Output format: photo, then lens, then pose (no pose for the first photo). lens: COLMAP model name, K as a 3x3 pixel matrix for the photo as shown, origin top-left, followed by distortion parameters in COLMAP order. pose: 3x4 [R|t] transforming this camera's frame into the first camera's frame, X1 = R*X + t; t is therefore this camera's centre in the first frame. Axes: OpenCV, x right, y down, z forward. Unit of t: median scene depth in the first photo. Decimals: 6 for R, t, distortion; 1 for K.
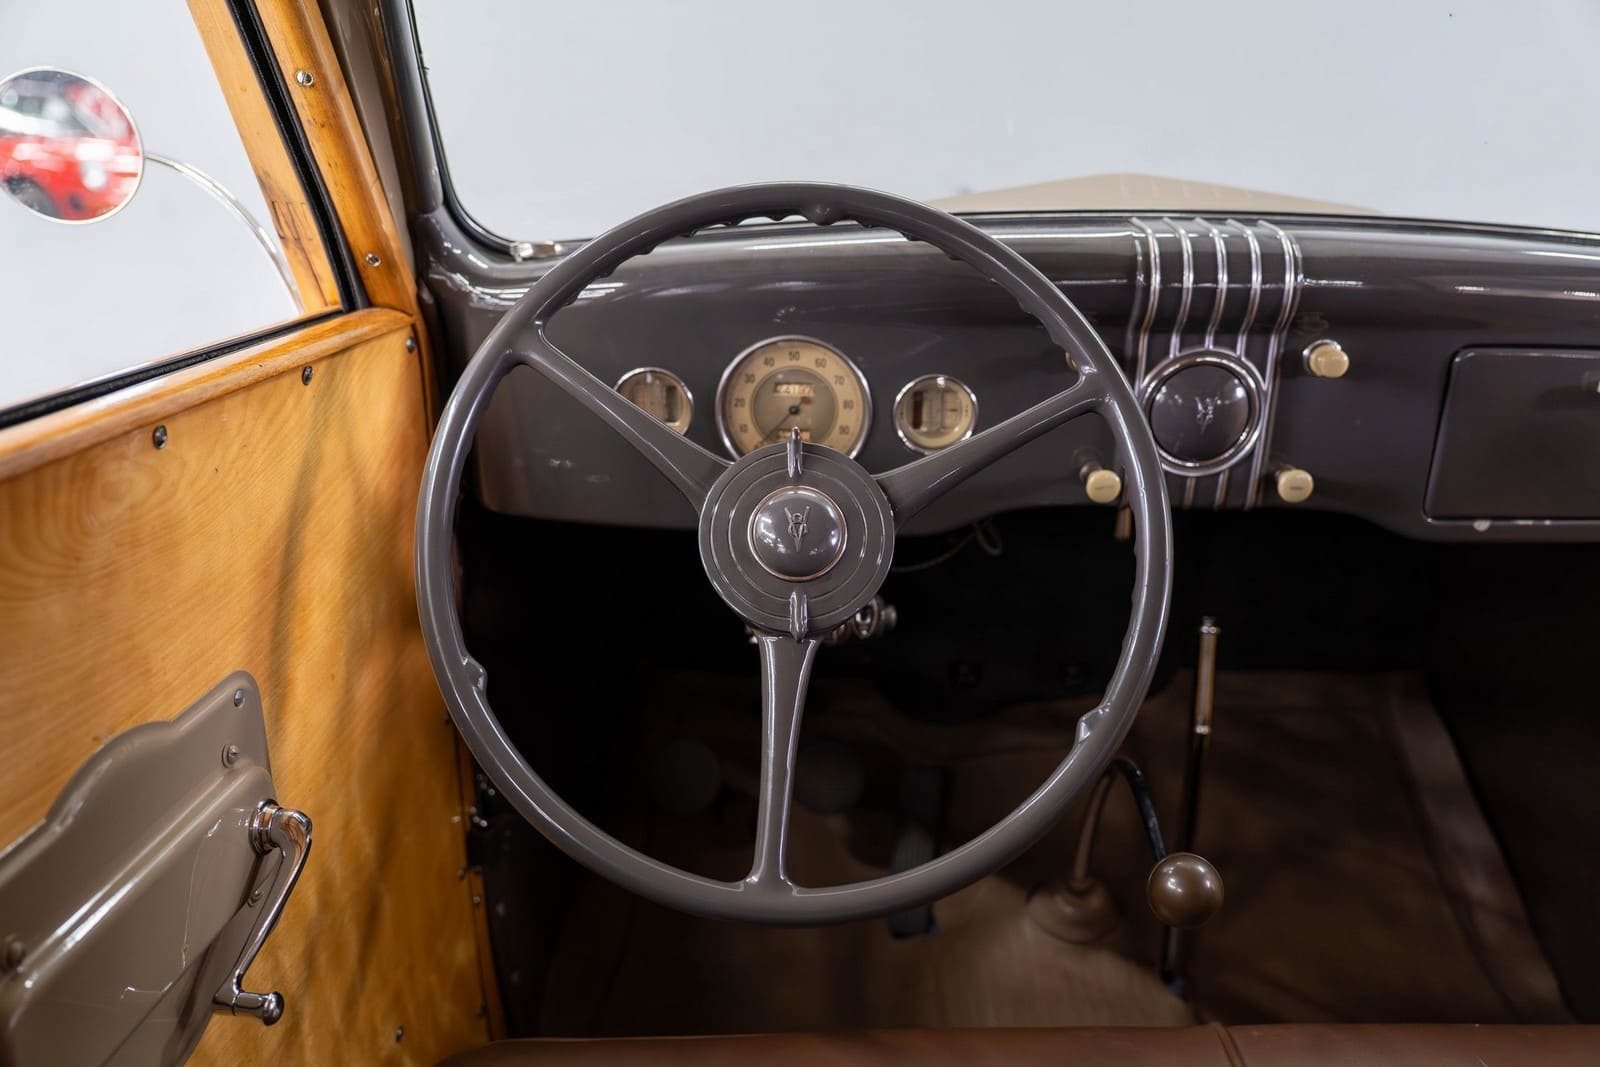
lens RADIAL K [[1276.9, 0, 796.0], [0, 1276.9, 556.0], [0, 0, 1]] dist [-0.000281, 0.001680]
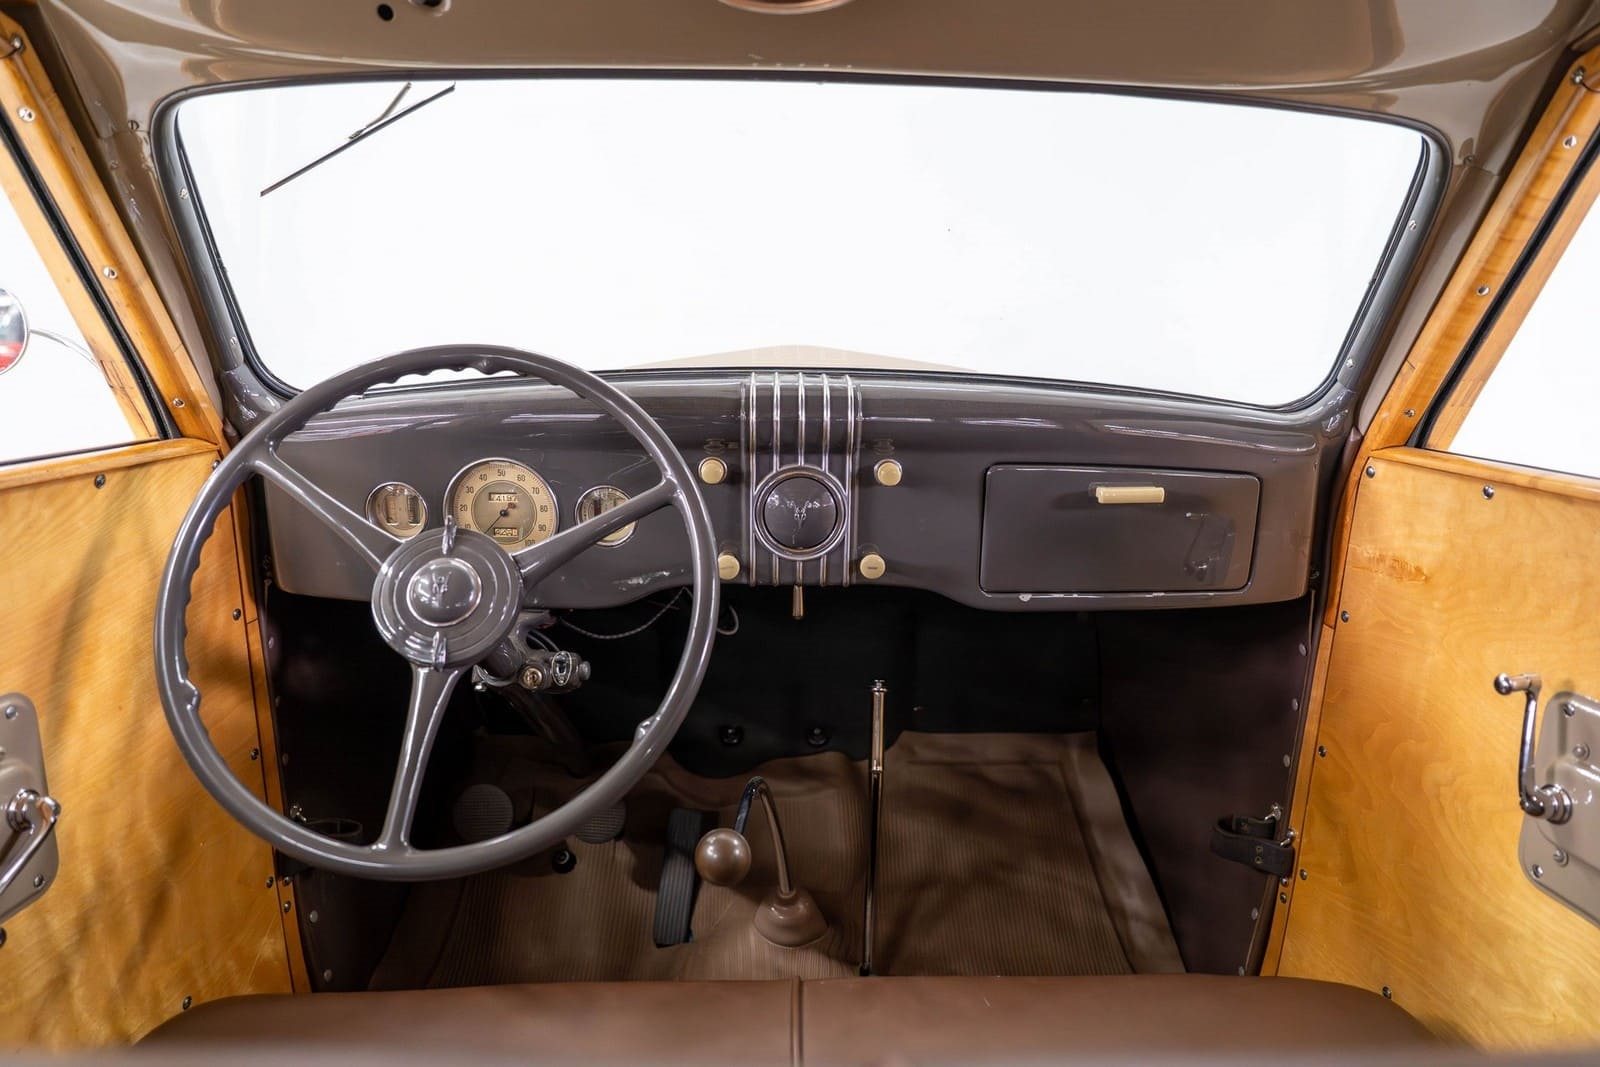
lens RADIAL K [[1070.5, 0, 802.2], [0, 1070.5, 547.6], [0, 0, 1]] dist [-0.013353, 0.001611]
pose [[0.999783, -0.004383, 0.020350, 0.304183], [0.006867, 0.992305, -0.123629, 0.066364], [-0.019652, 0.123742, 0.992120, -0.124323]]
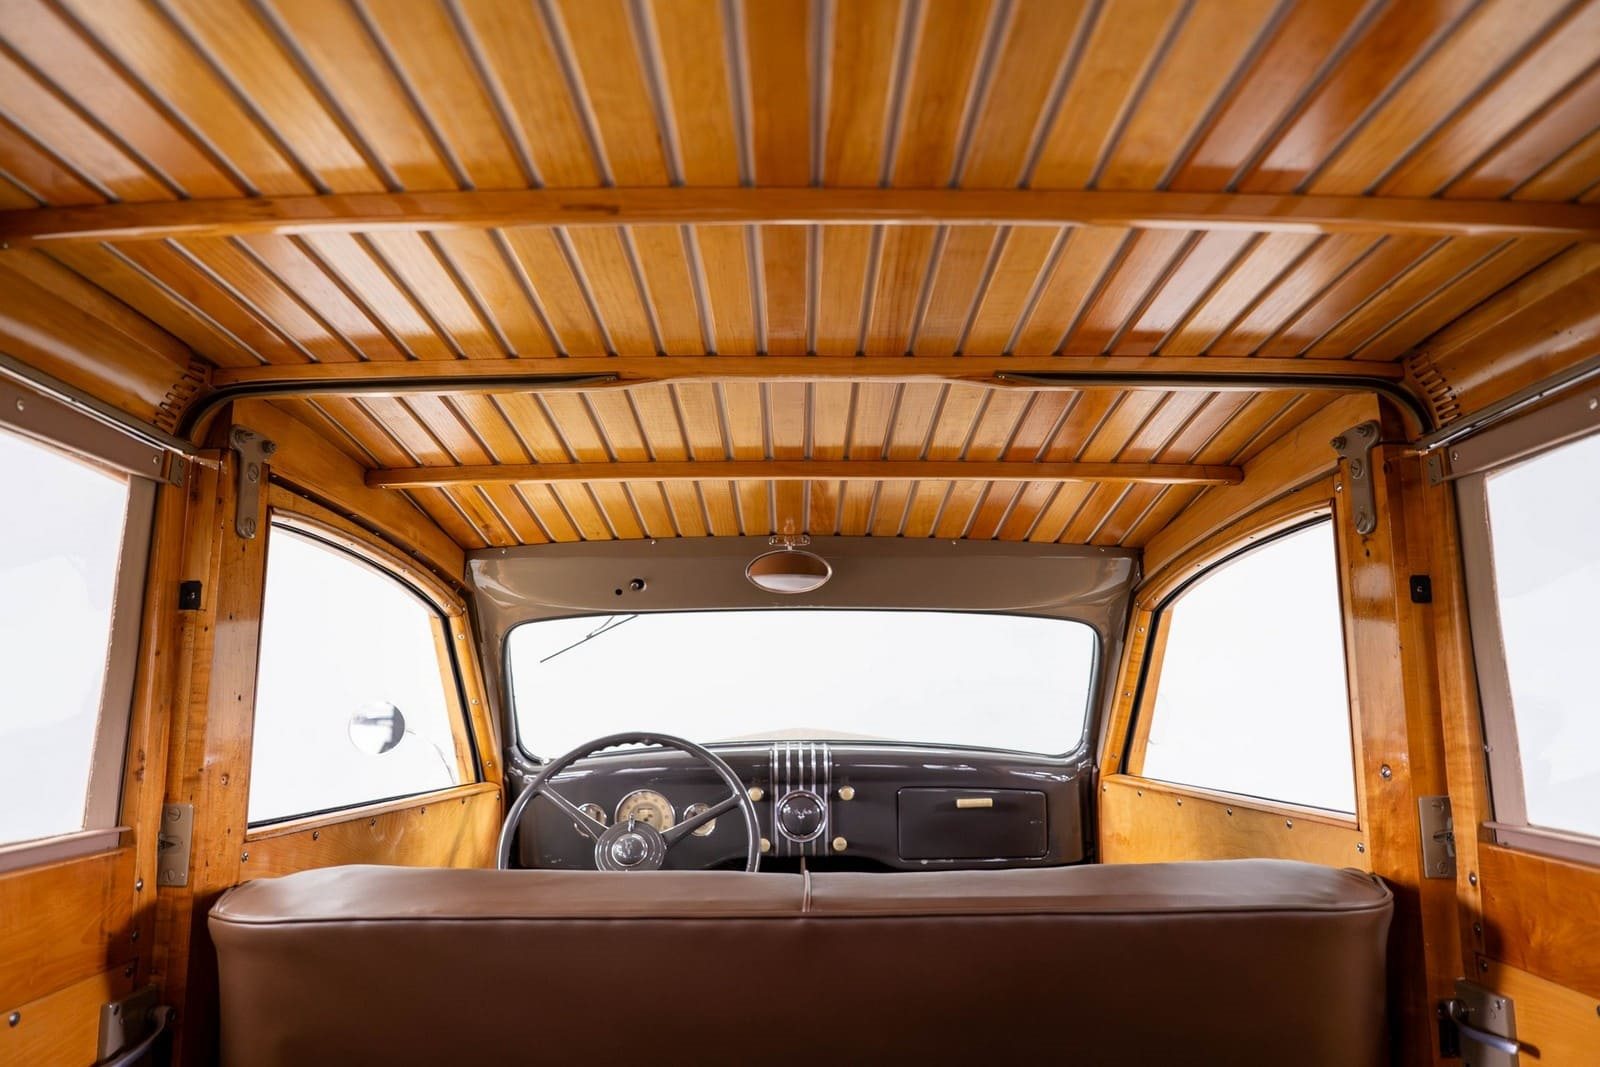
lens RADIAL K [[1070.5, 0, 802.2], [0, 1070.5, 547.6], [0, 0, 1]] dist [-0.013353, 0.001611]
pose [[0.999737, -0.020943, 0.009345, 0.318764], [0.022902, 0.890430, -0.454543, 0.400075], [0.001198, 0.454638, 0.890676, -1.212211]]
